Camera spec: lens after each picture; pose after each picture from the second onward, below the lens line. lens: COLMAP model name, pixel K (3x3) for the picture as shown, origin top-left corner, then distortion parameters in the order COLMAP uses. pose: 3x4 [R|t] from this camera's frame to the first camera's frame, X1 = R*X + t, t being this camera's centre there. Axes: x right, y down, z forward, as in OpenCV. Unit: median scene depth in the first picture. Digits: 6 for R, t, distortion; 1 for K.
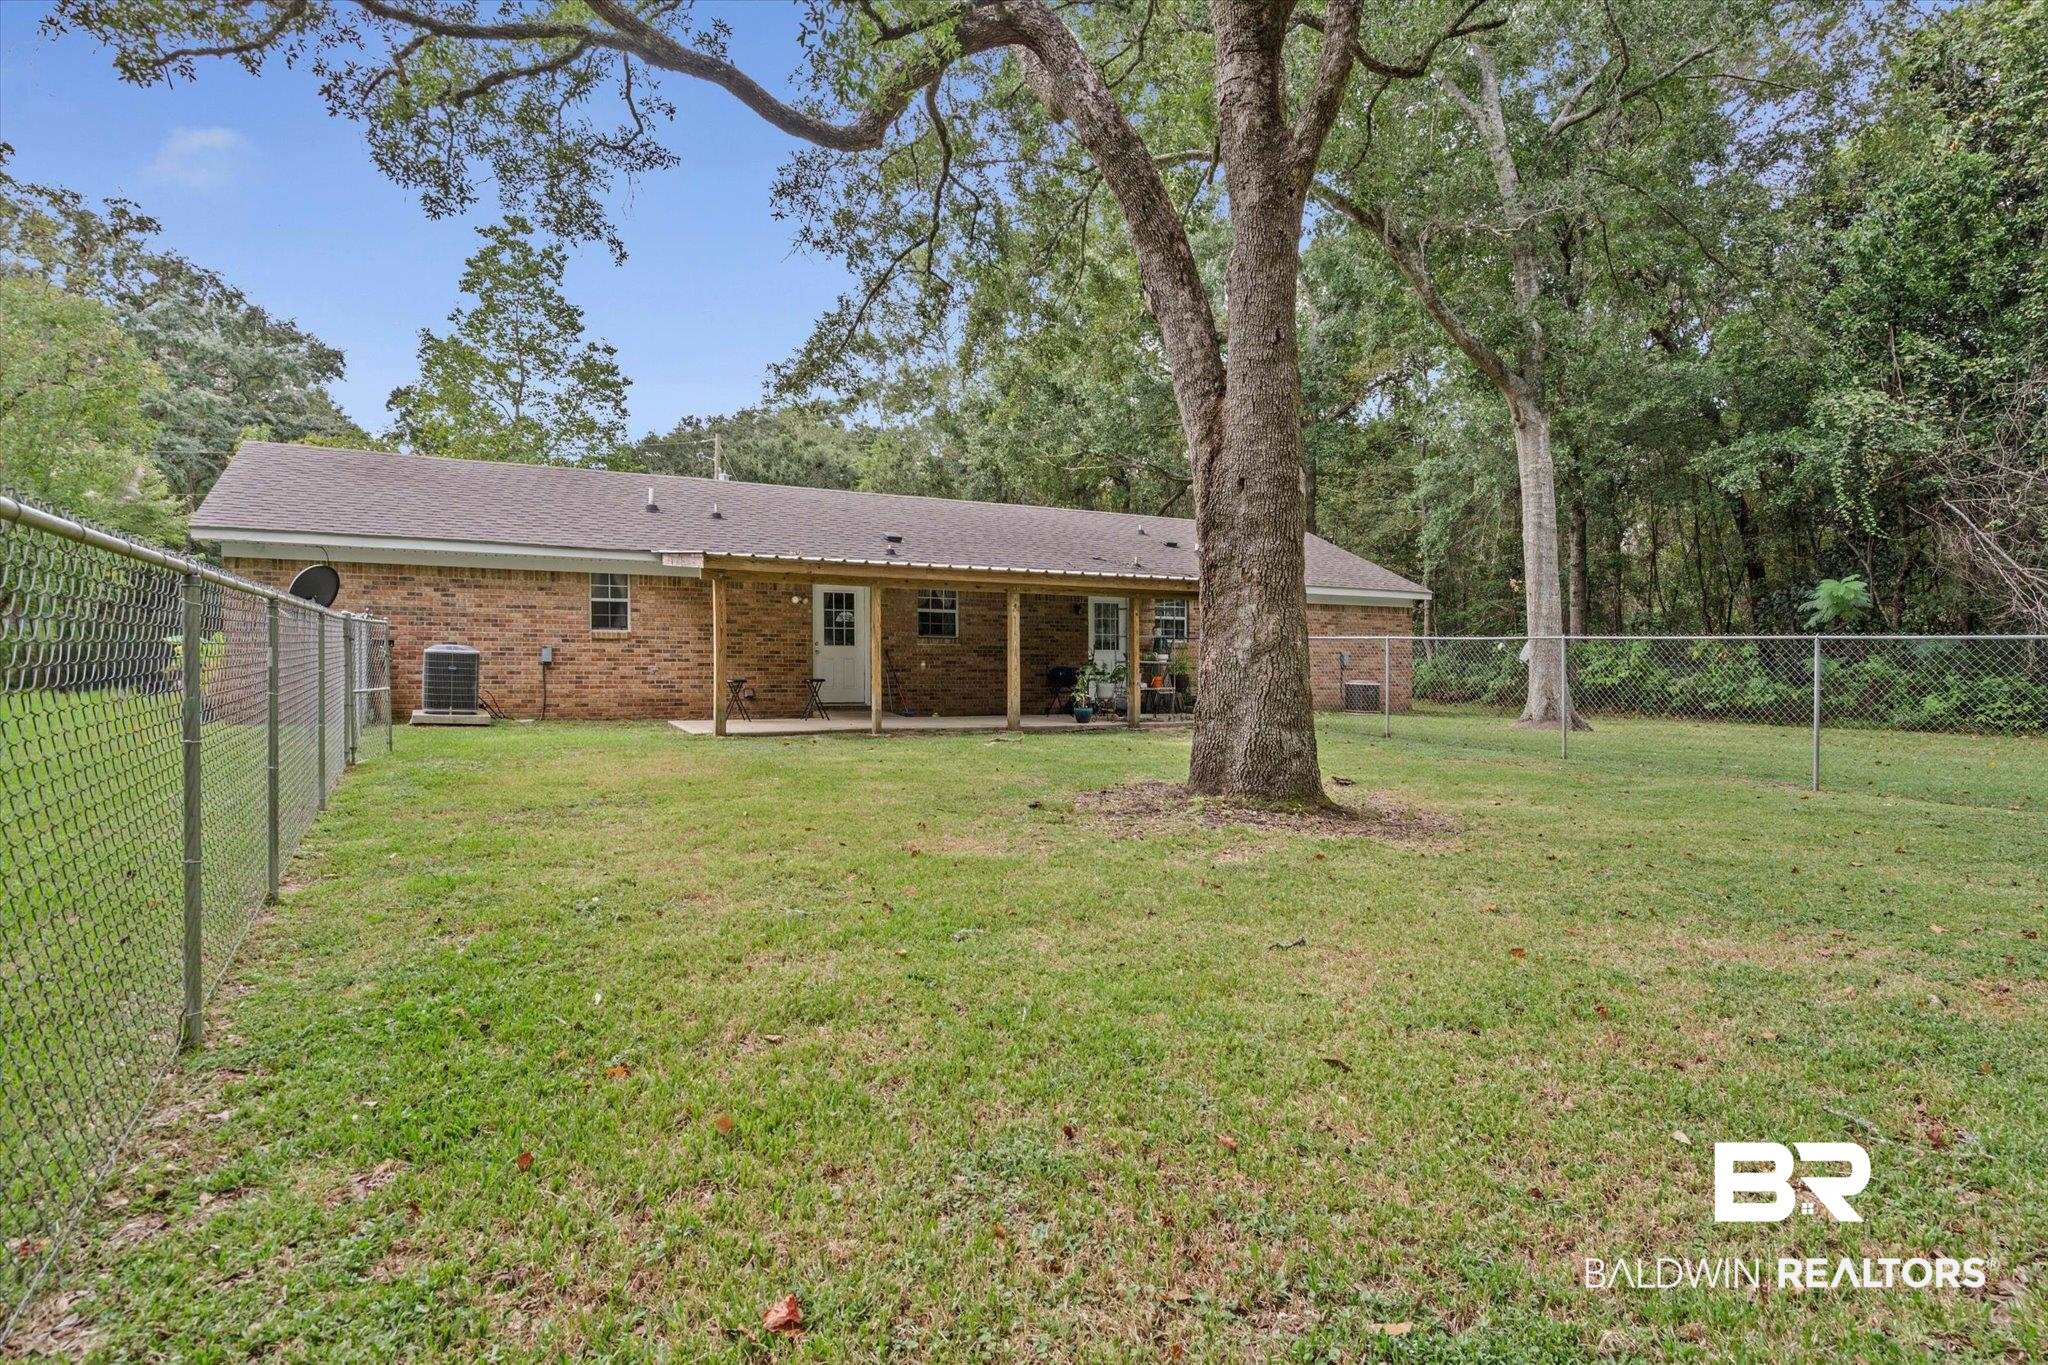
lens RADIAL K [[1055.3, 0, 1024.0], [0, 1055.3, 682.5], [0, 0, 1]] dist [-0.002997, -0.000628]
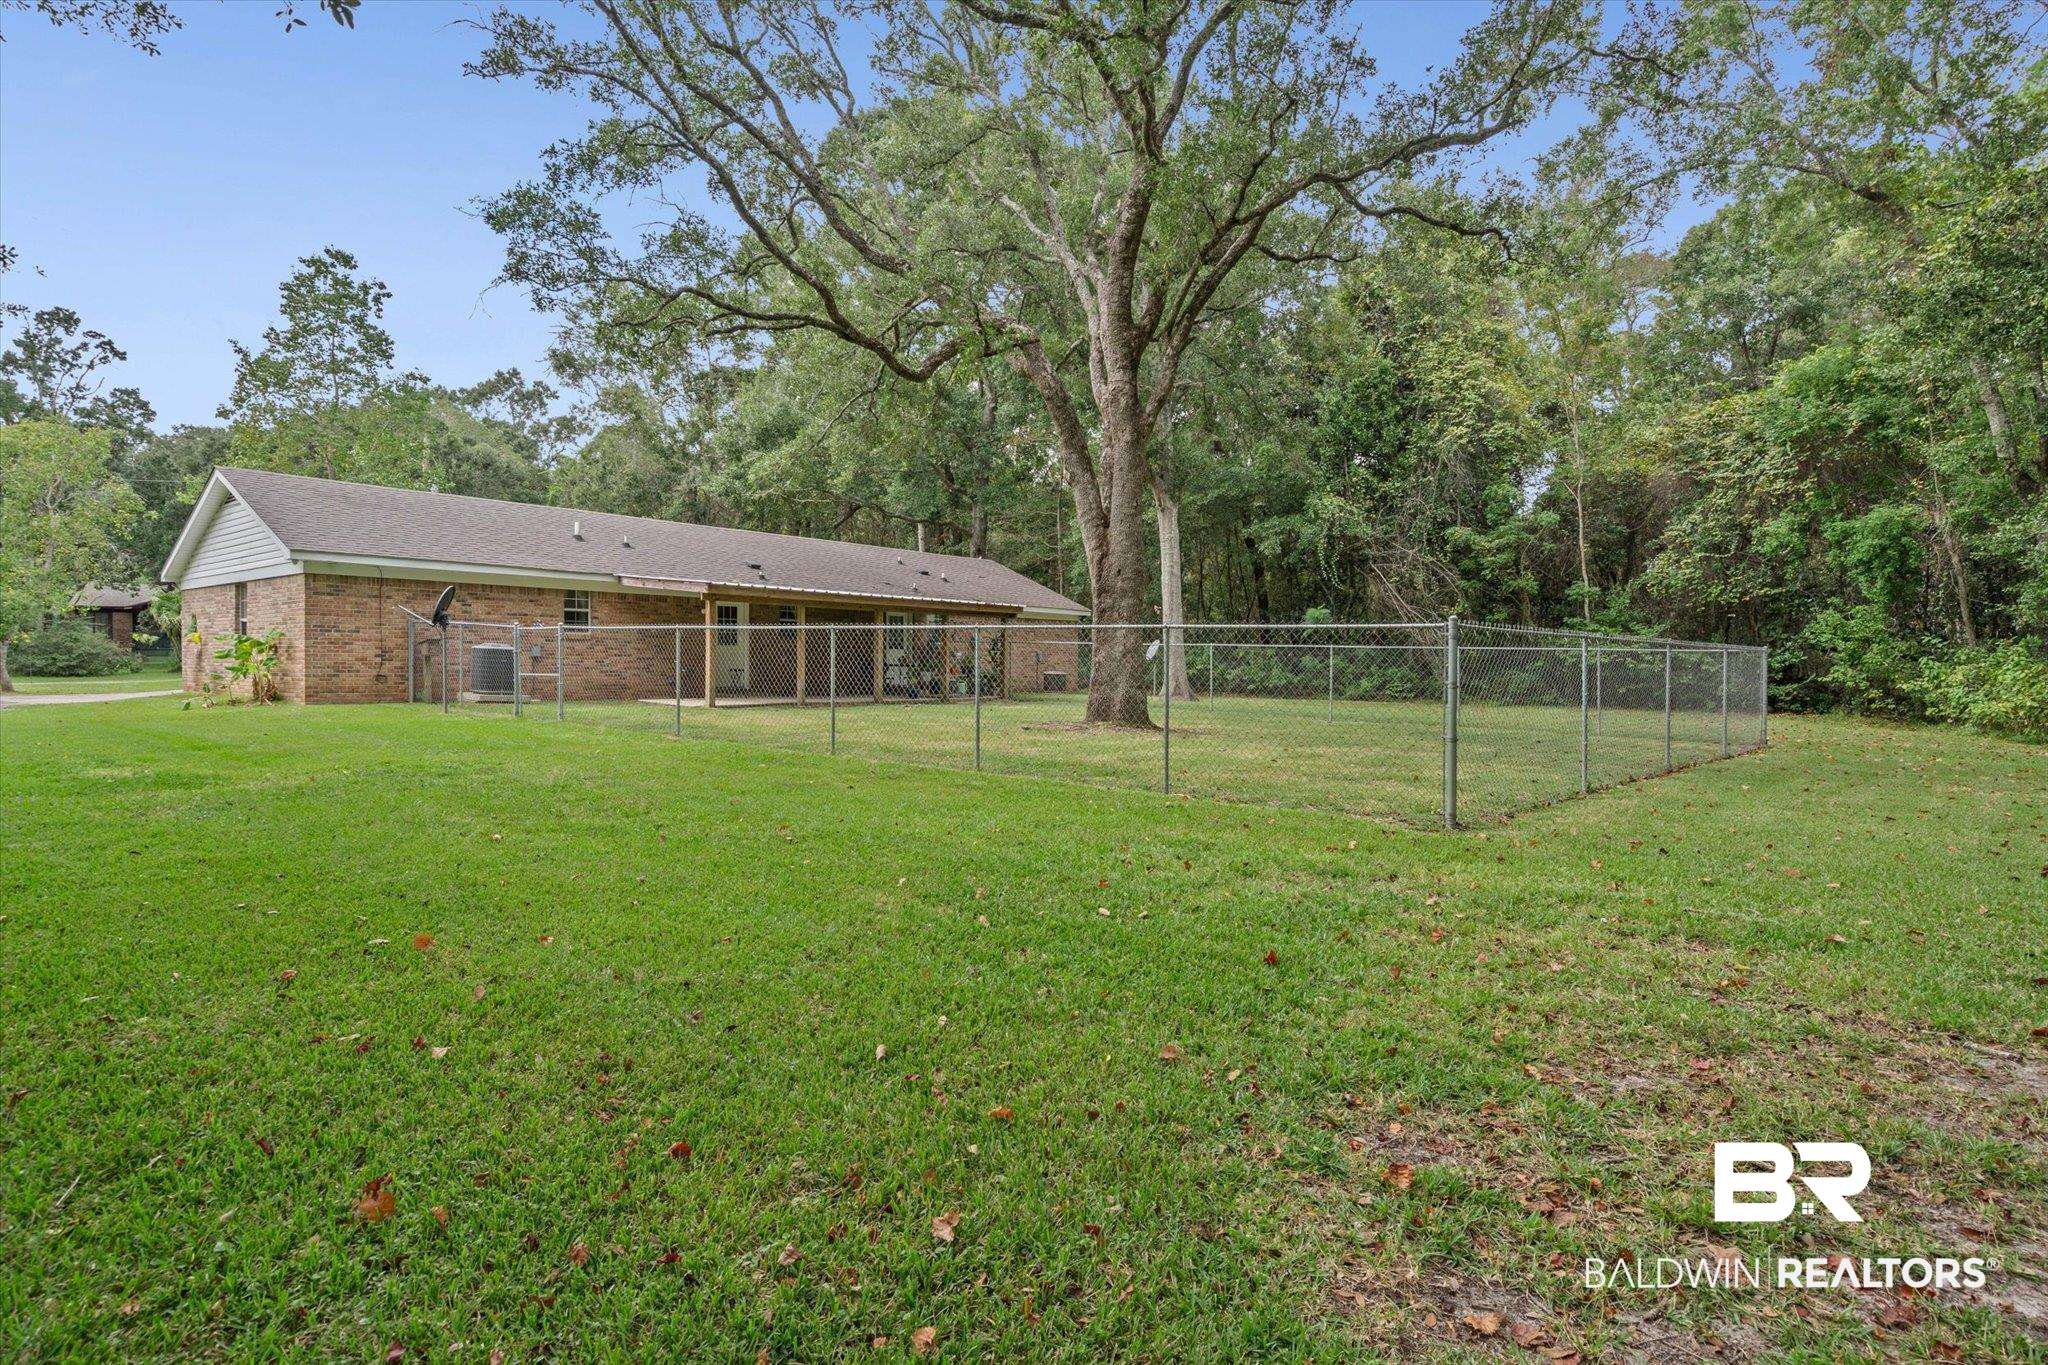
lens RADIAL K [[946.4, 0, 1028.9], [0, 946.4, 690.2], [0, 0, 1]] dist [0.000110, 0.000130]
pose [[0.927789, -0.010276, 0.372965, -0.218458], [0.005111, 0.999877, 0.014836, 0.005462], [-0.373071, -0.011859, 0.927727, -0.222765]]
